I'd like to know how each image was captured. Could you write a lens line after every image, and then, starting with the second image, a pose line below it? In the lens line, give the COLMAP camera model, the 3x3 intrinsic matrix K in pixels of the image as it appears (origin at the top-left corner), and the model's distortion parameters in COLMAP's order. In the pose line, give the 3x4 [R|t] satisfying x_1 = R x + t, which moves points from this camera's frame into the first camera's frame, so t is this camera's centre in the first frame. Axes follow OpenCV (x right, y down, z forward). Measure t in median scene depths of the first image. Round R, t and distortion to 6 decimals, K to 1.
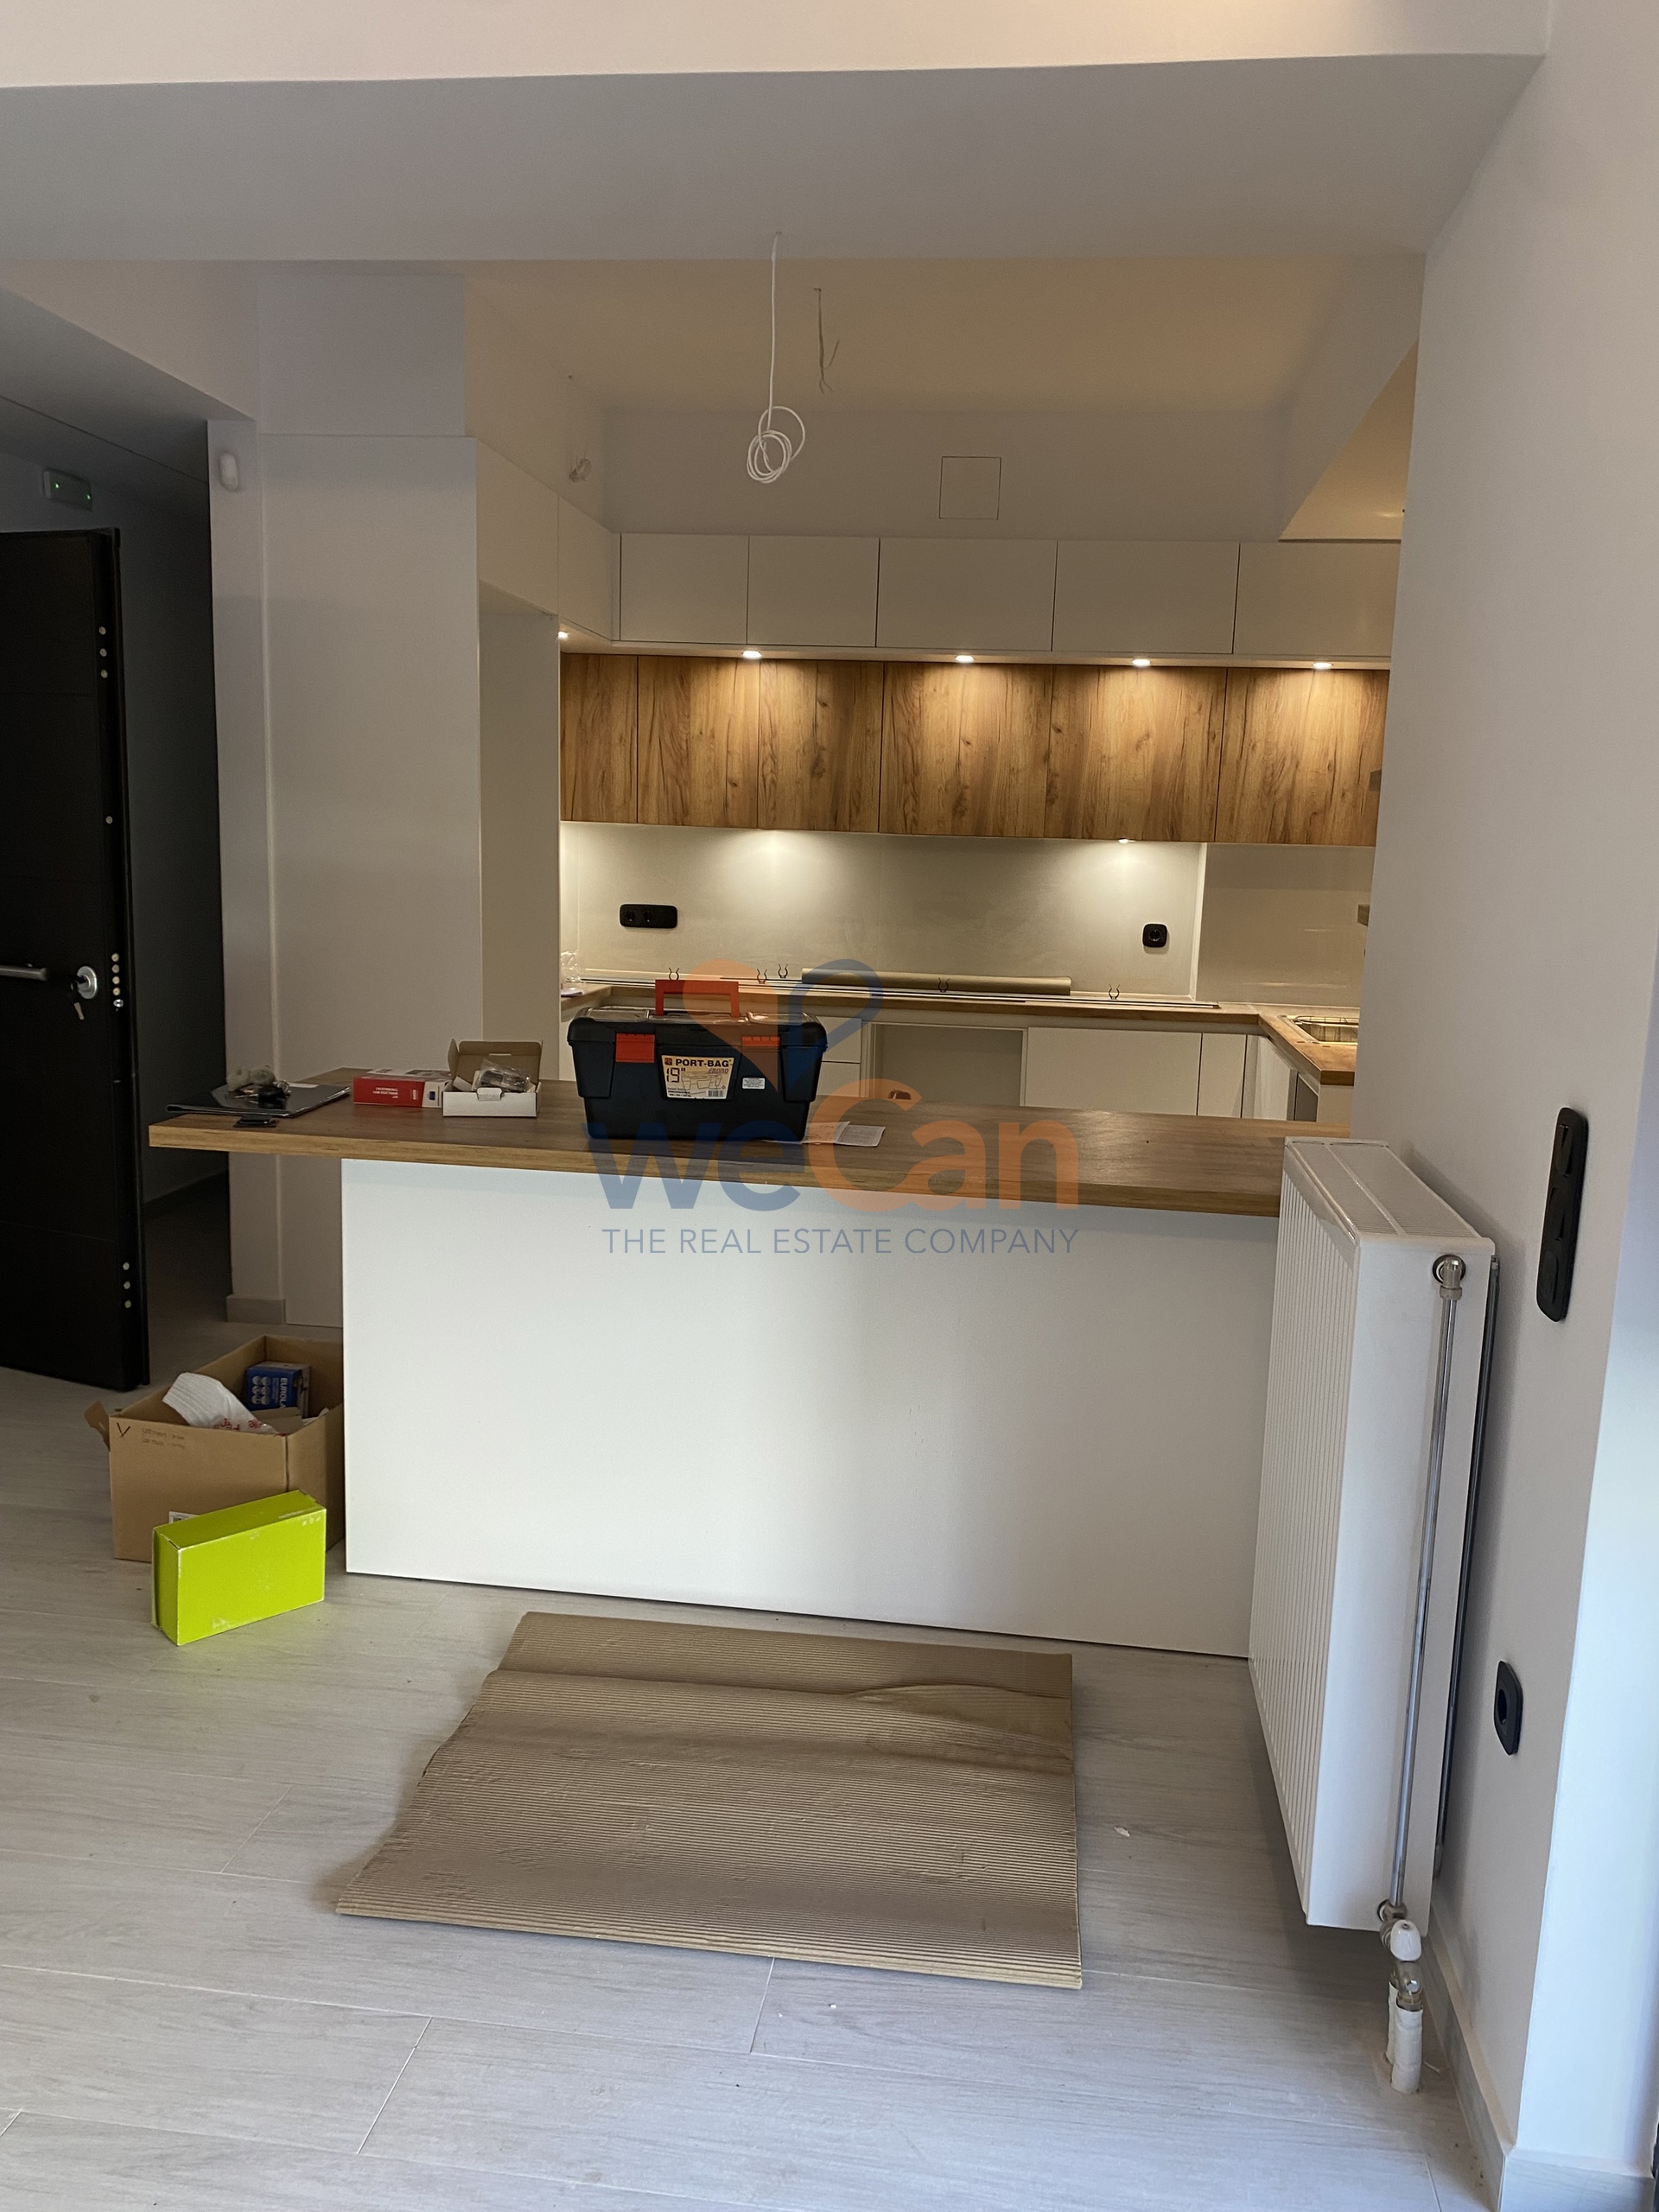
lens RADIAL K [[1701.3, 0, 829.5], [0, 1701.3, 1106.0], [0, 0, 1]] dist [0.044091, -0.003796]
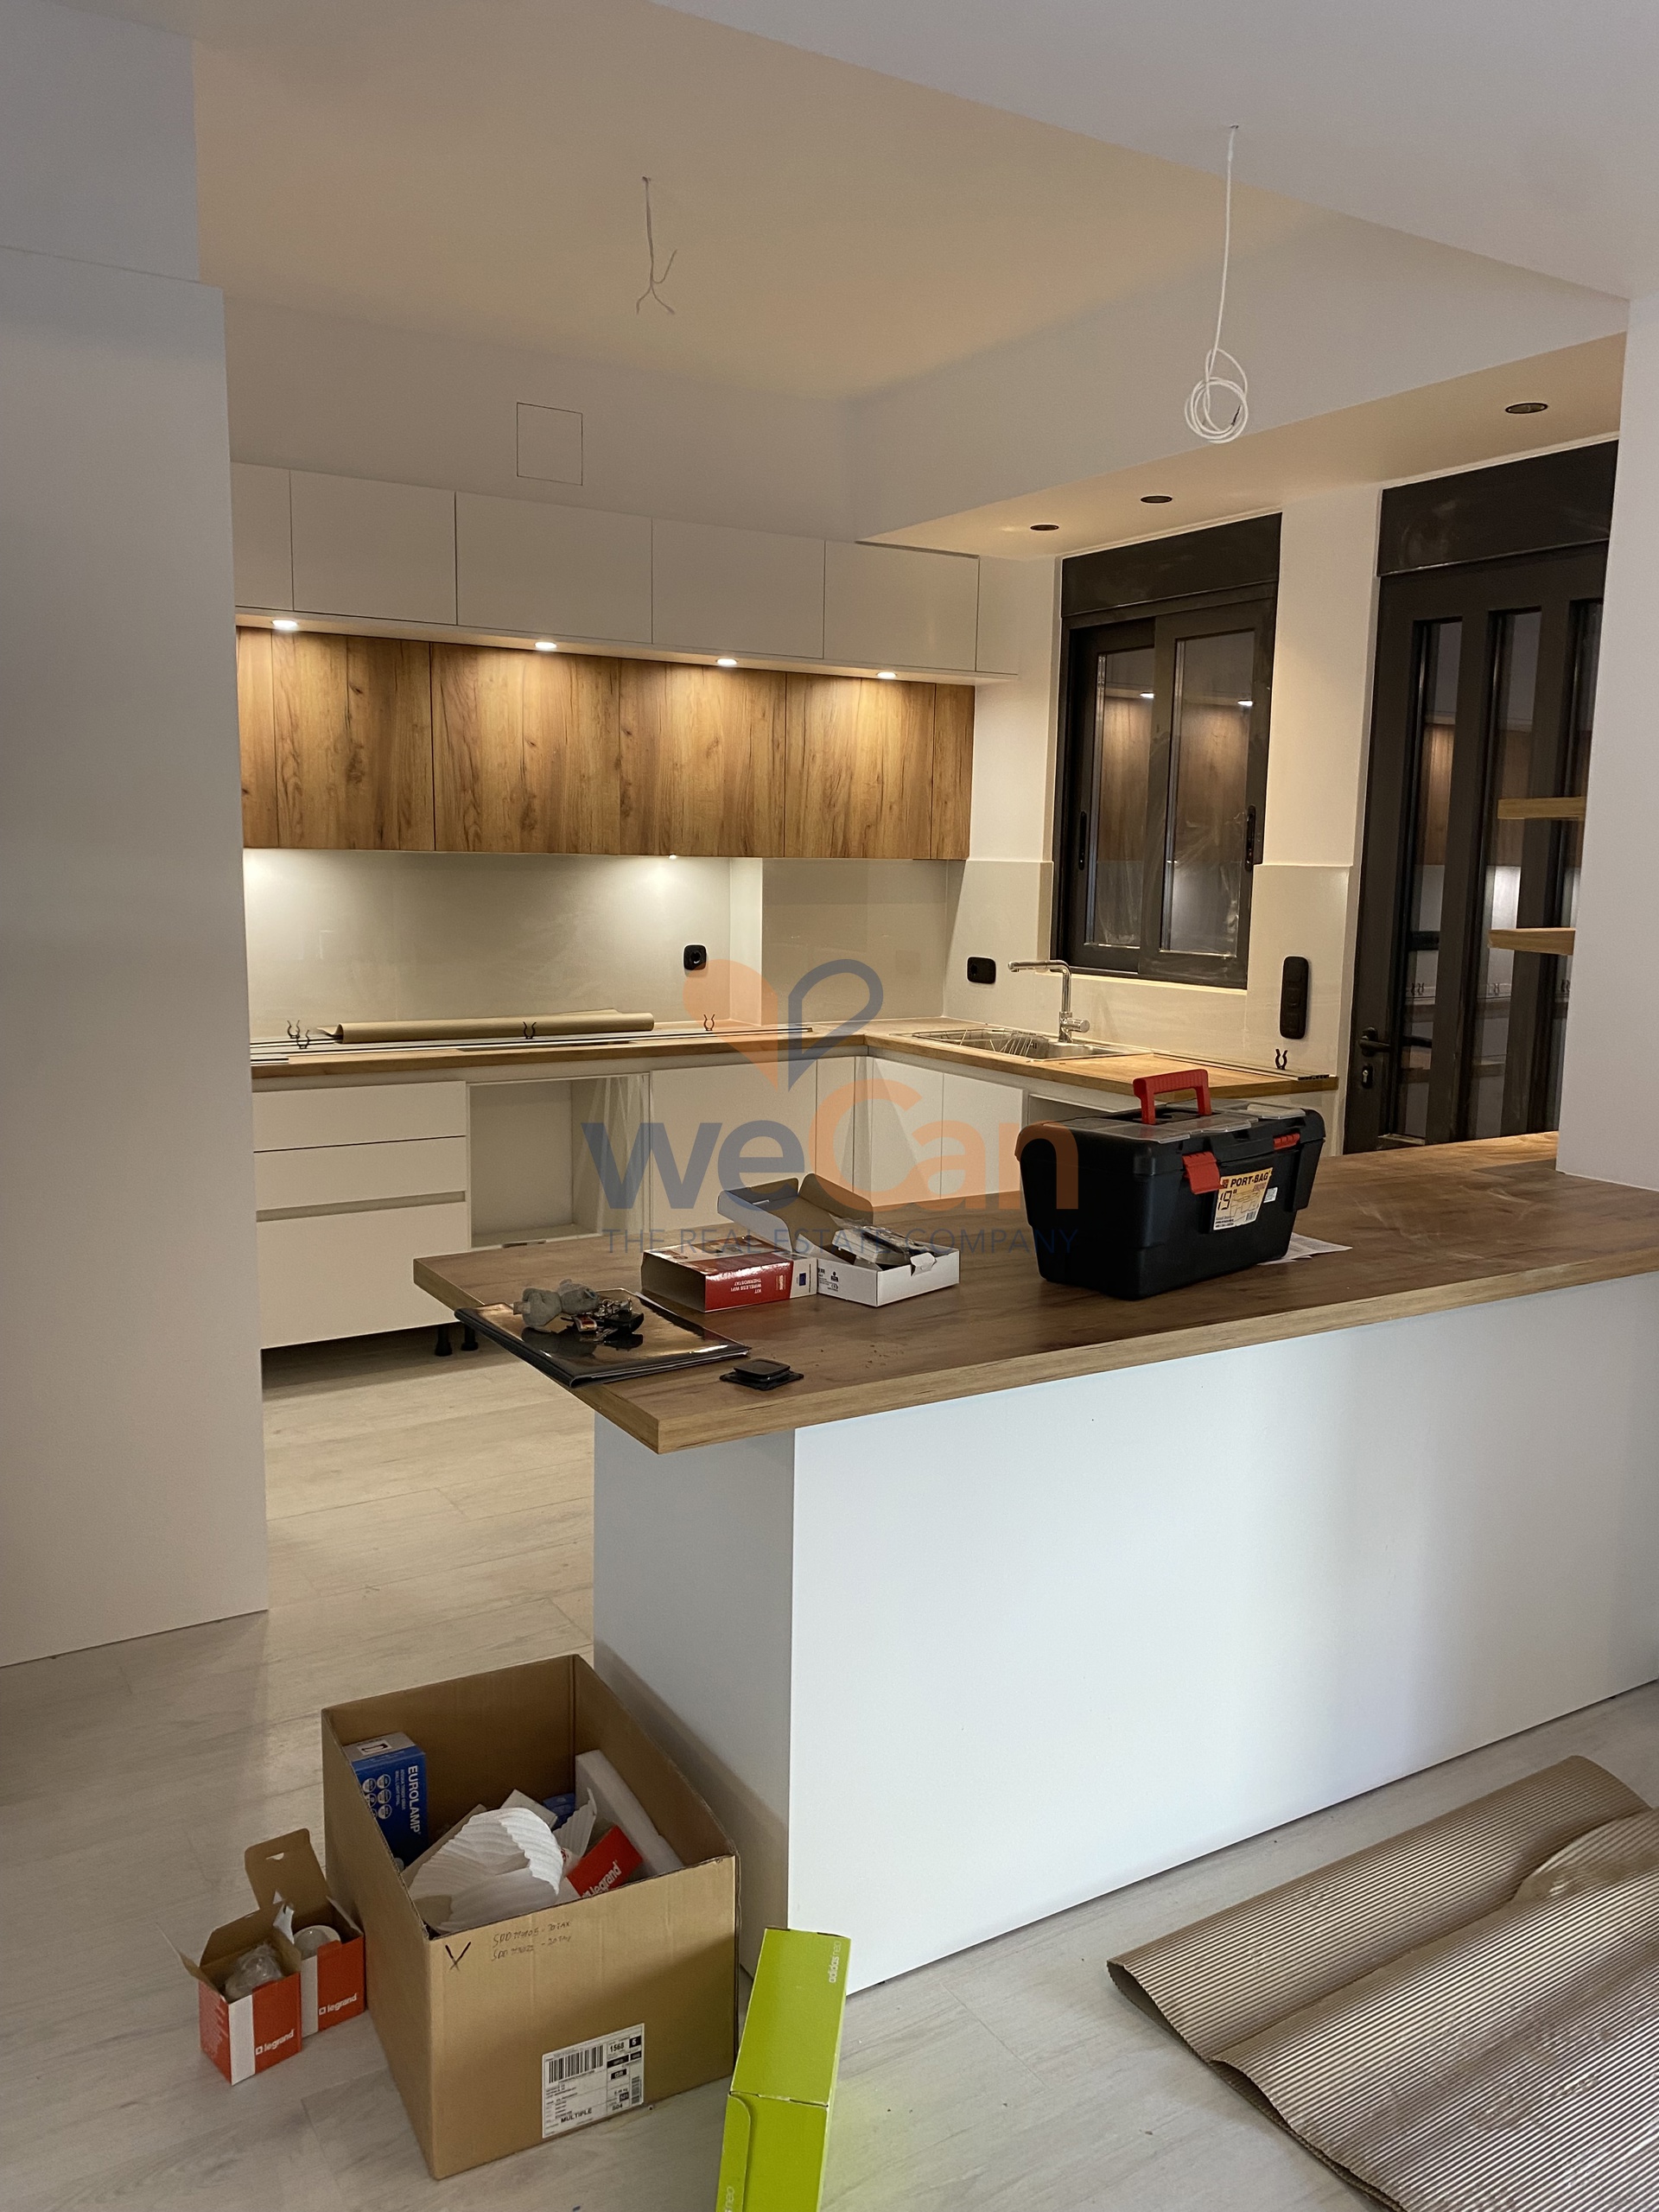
lens RADIAL K [[1676.2, 0, 829.5], [0, 1676.2, 1106.0], [0, 0, 1]] dist [0.000484, -0.013938]
pose [[0.772828, -0.110020, 0.625006, -0.347078], [0.105301, 0.993437, 0.044668, -0.056227], [-0.625819, 0.031293, 0.779341, 0.264963]]
